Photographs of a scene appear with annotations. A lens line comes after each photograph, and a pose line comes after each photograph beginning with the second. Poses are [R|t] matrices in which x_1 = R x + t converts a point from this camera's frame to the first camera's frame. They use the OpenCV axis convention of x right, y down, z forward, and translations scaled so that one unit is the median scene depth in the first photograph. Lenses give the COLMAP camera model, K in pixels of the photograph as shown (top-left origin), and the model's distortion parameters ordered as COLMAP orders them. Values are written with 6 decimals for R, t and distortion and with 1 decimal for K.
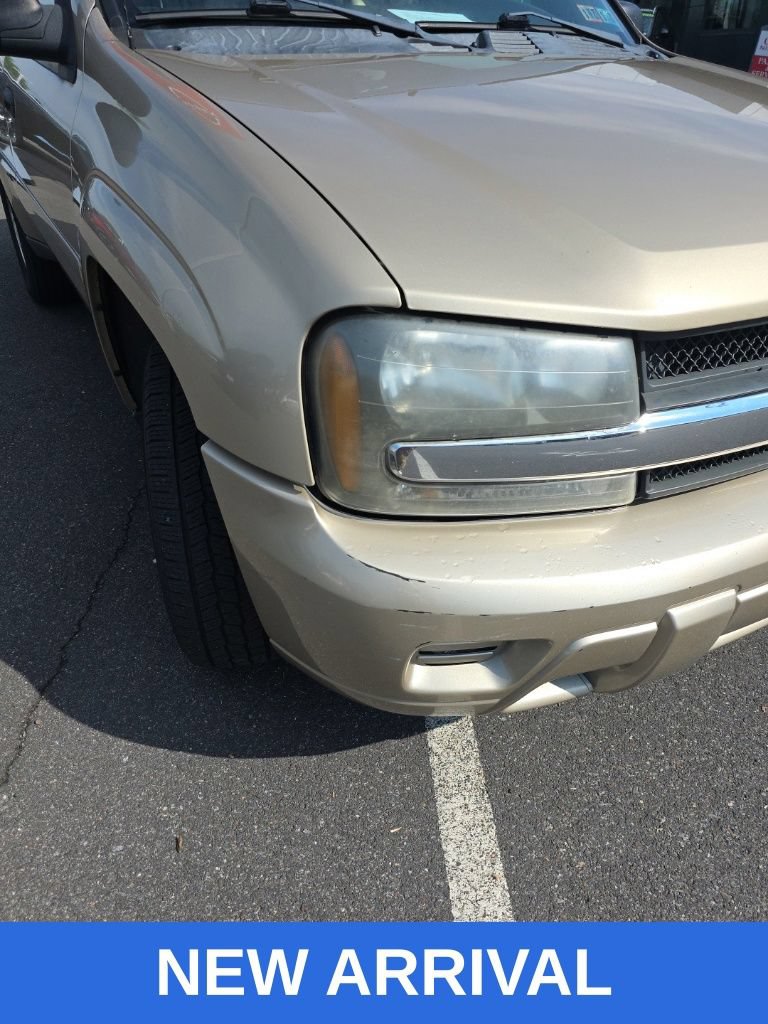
lens RADIAL K [[680.6, 0, 388.3], [0, 680.6, 522.0], [0, 0, 1]] dist [0.055643, -0.042891]
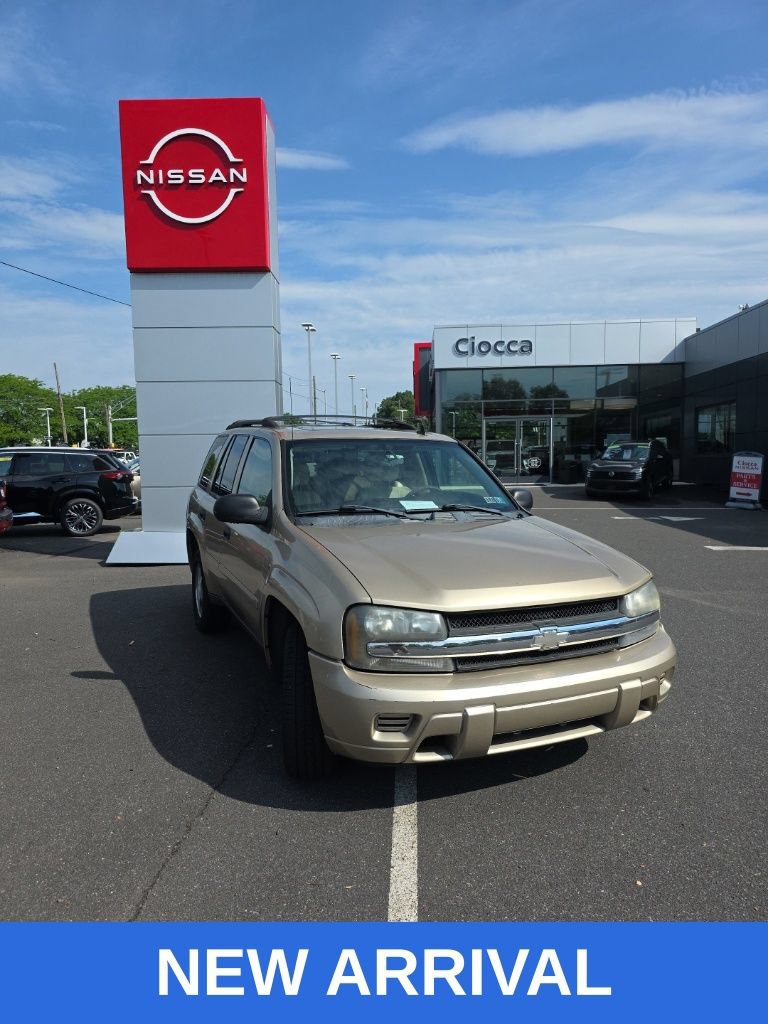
lens RADIAL K [[680.6, 0, 388.3], [0, 680.6, 522.0], [0, 0, 1]] dist [0.055643, -0.042891]
pose [[0.994269, -0.006734, -0.106698, 0.380011], [-0.046130, 0.873306, -0.484983, 0.798842], [0.096446, 0.487125, 0.867990, -1.759306]]
